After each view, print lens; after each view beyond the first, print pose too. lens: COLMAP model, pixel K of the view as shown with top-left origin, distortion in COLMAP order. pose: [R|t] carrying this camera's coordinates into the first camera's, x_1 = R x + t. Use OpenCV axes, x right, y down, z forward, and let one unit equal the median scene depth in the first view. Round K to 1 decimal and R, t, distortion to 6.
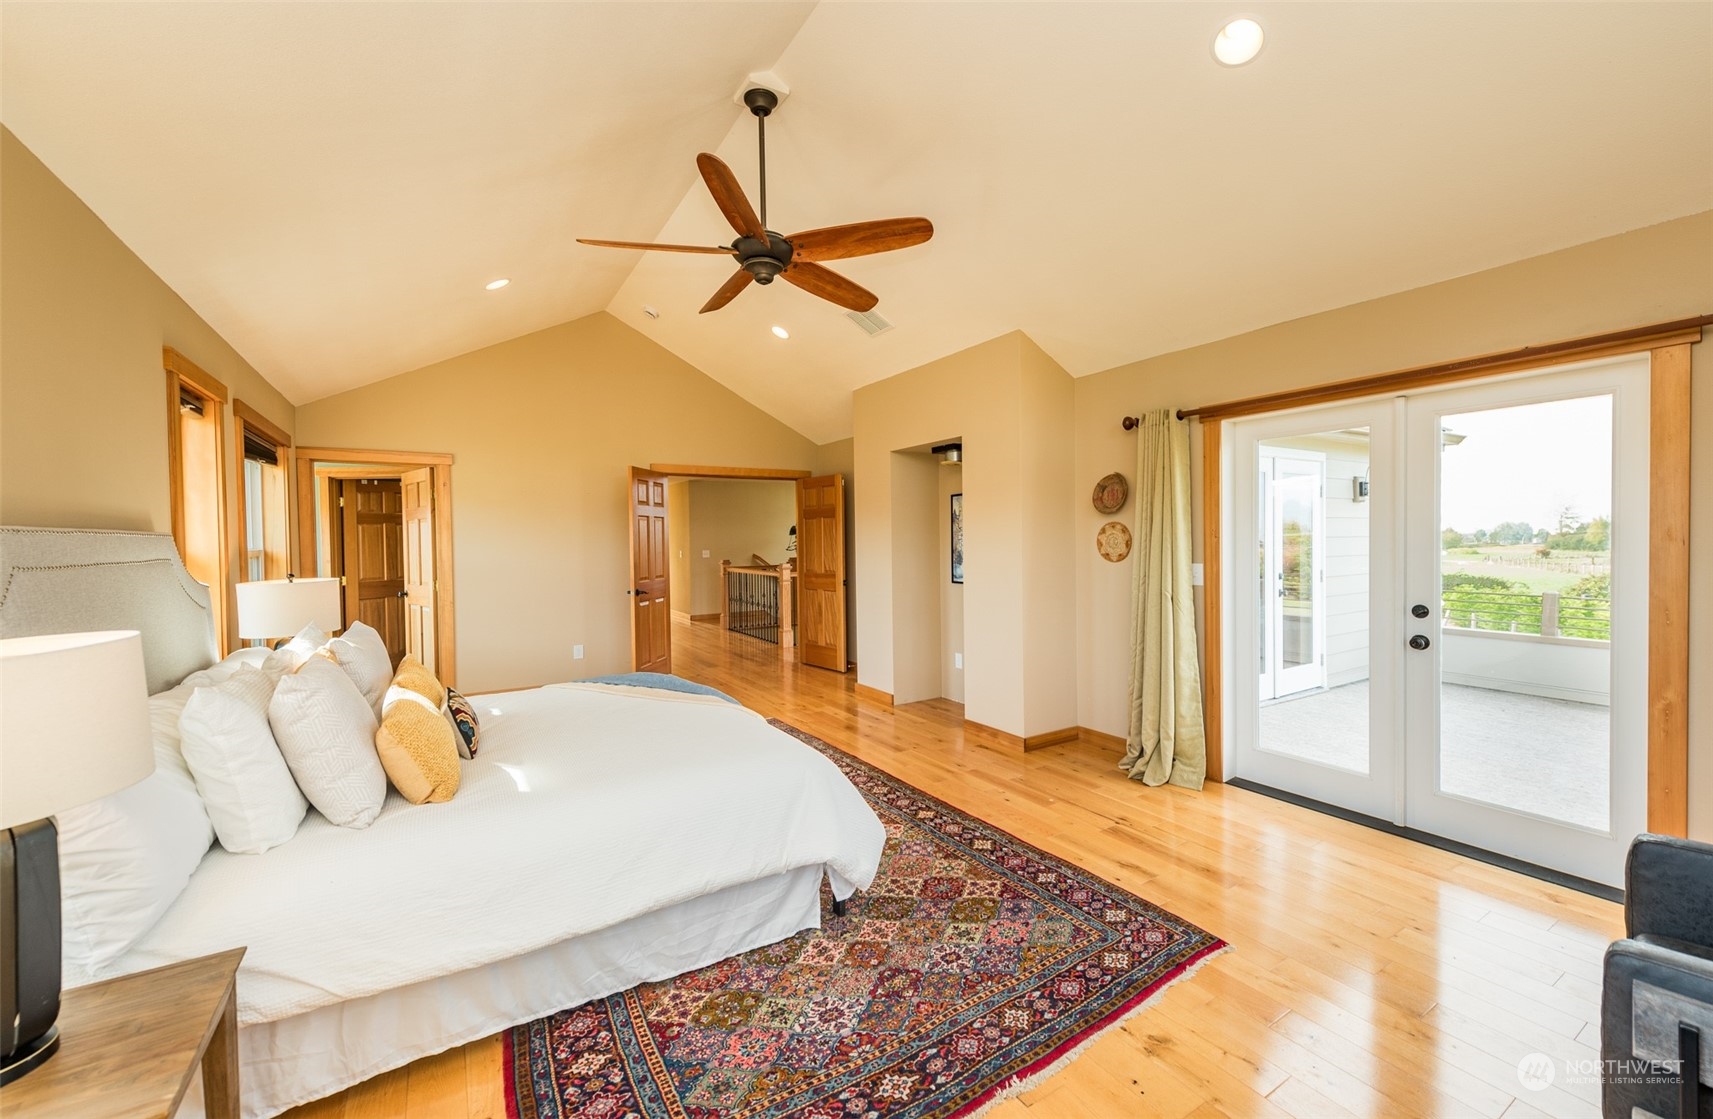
lens RADIAL K [[672.7, 0, 856.5], [0, 672.7, 559.5], [0, 0, 1]] dist [0.009512, -0.000652]
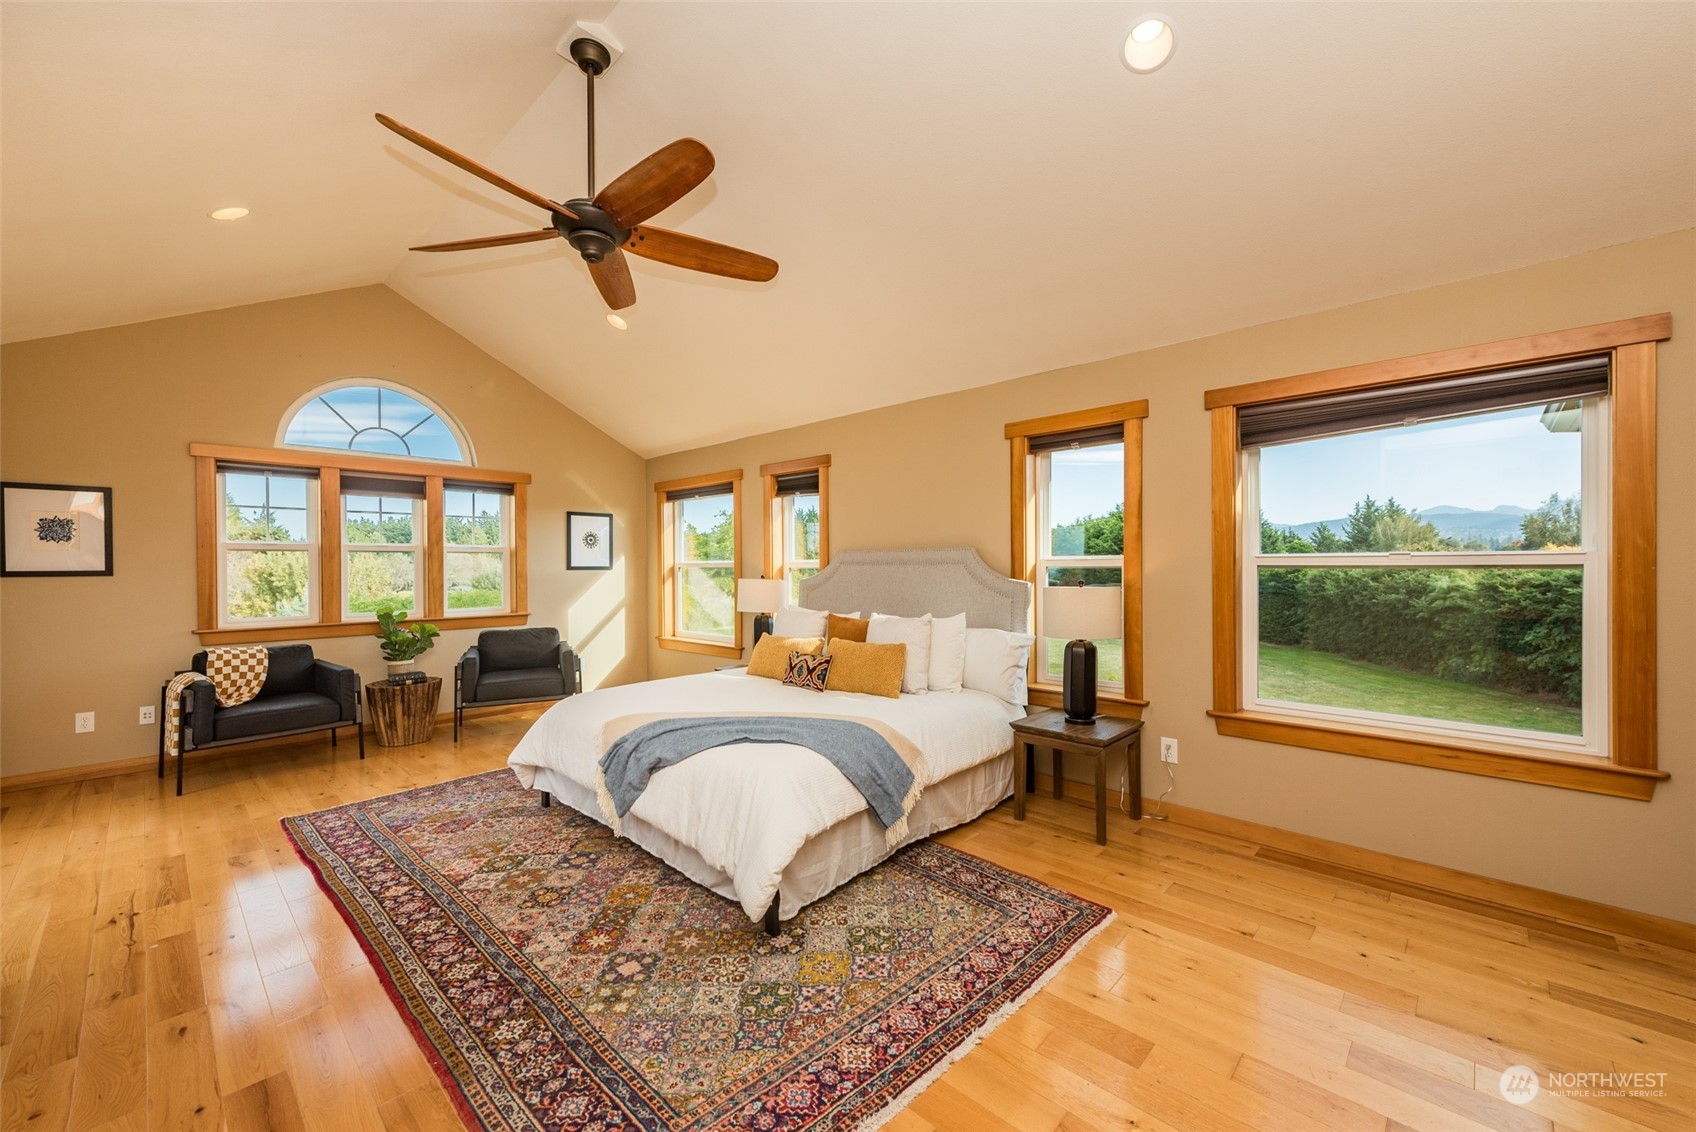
lens RADIAL K [[661.3, 0, 848.0], [0, 661.3, 566.0], [0, 0, 1]] dist [-0.001571, -0.000082]
pose [[-0.965811, 0.019119, -0.258541, -0.276990], [0.010584, 0.999353, 0.034365, -0.046715], [0.259031, 0.030454, -0.965389, 2.334944]]
